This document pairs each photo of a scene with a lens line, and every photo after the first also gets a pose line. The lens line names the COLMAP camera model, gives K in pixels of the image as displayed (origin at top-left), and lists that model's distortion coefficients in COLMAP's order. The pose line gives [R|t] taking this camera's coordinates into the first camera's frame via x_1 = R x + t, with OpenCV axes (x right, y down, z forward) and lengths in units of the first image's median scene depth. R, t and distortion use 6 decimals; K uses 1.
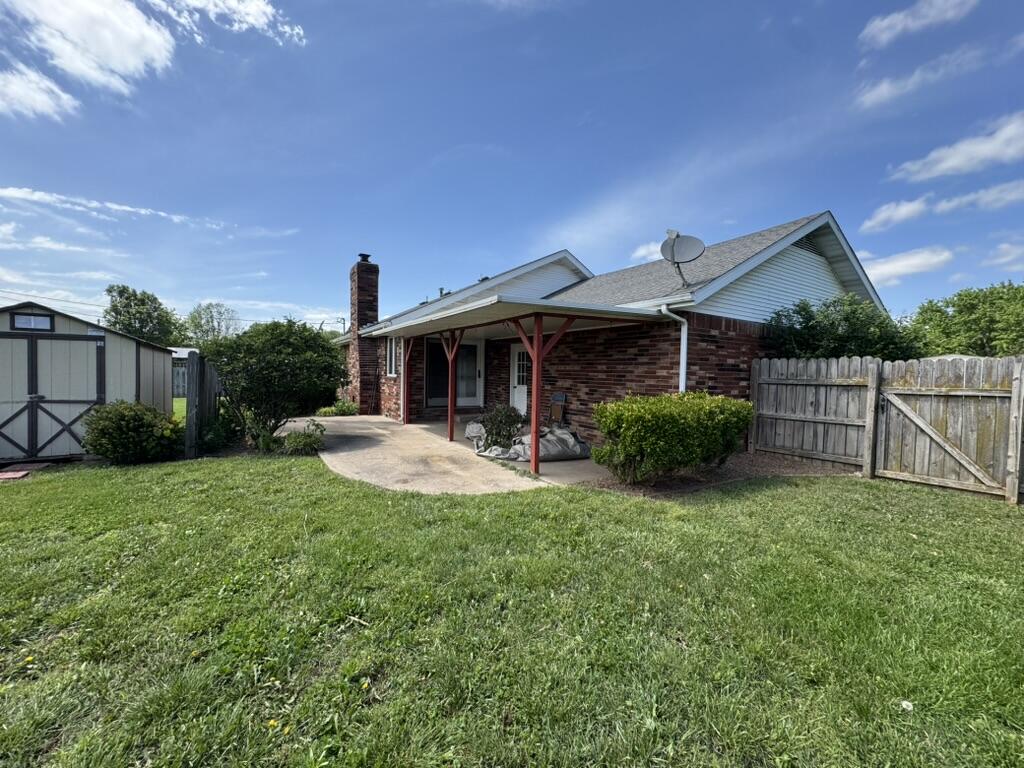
lens RADIAL K [[406.7, 0, 512.0], [0, 406.7, 384.0], [0, 0, 1]] dist [-0.002789, 0.000074]
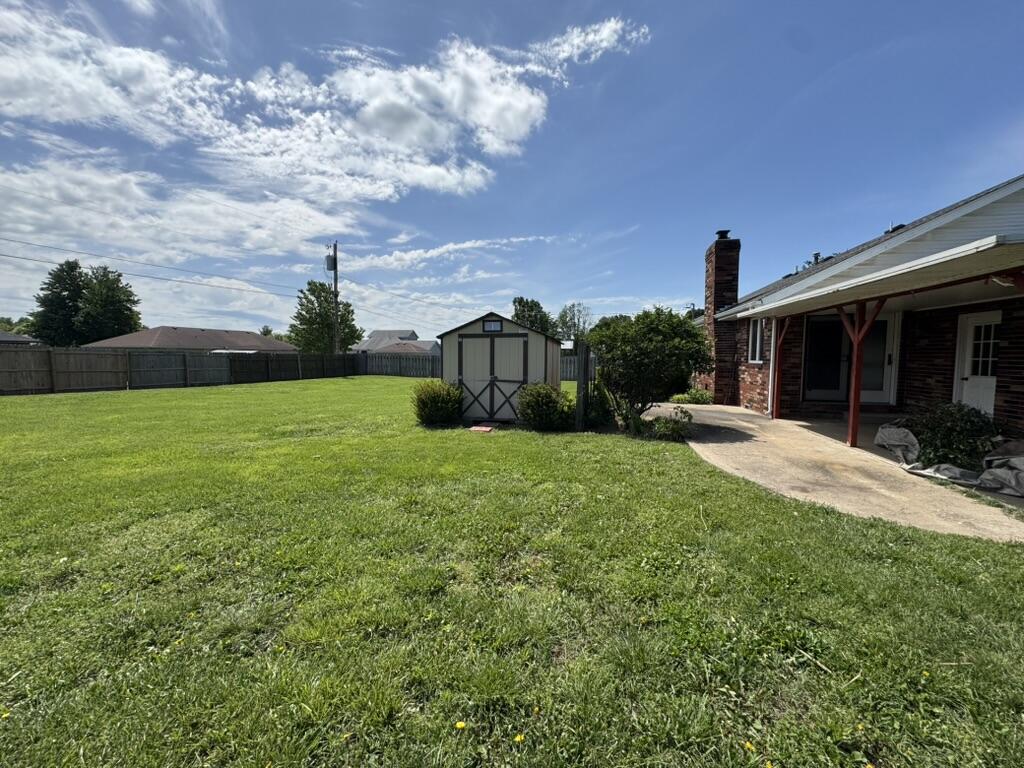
lens RADIAL K [[406.7, 0, 512.0], [0, 406.7, 384.0], [0, 0, 1]] dist [-0.002789, 0.000074]
pose [[0.711140, 0.034217, -0.702217, -0.097001], [-0.012276, 0.999267, 0.036260, 0.002056], [0.702943, -0.017165, 0.711039, 0.001309]]
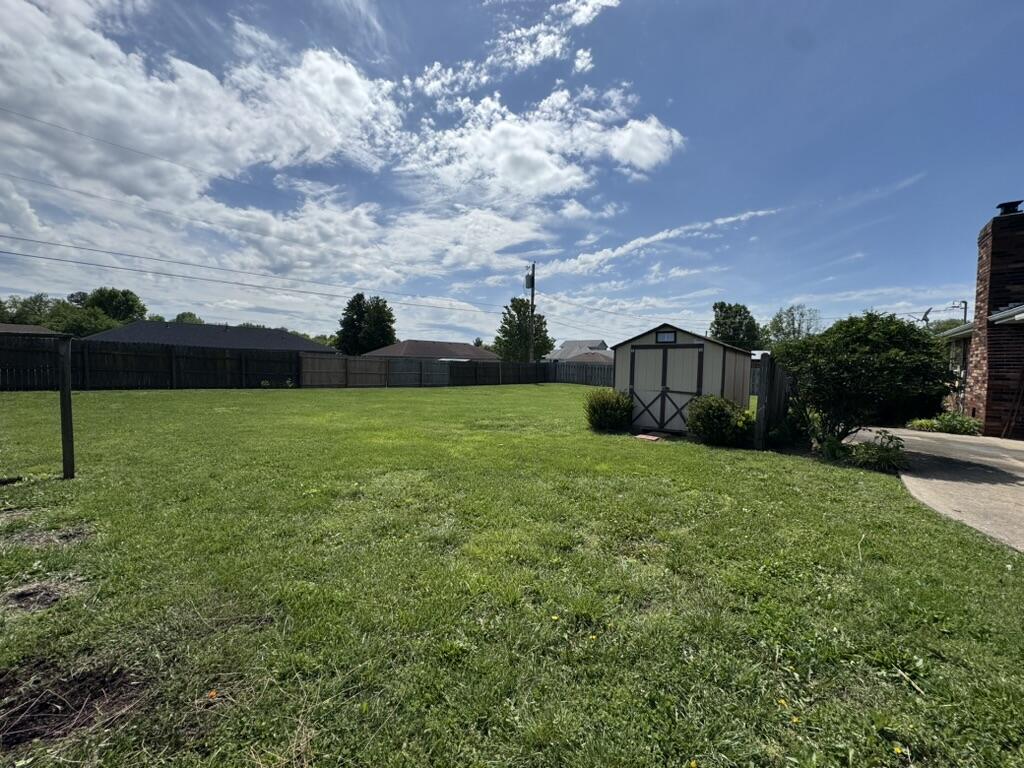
lens RADIAL K [[406.7, 0, 512.0], [0, 406.7, 384.0], [0, 0, 1]] dist [-0.002789, 0.000074]
pose [[0.326370, 0.036561, -0.944535, 0.039146], [-0.039017, 0.998921, 0.025184, 0.001923], [0.944436, 0.028633, 0.327445, -0.009968]]
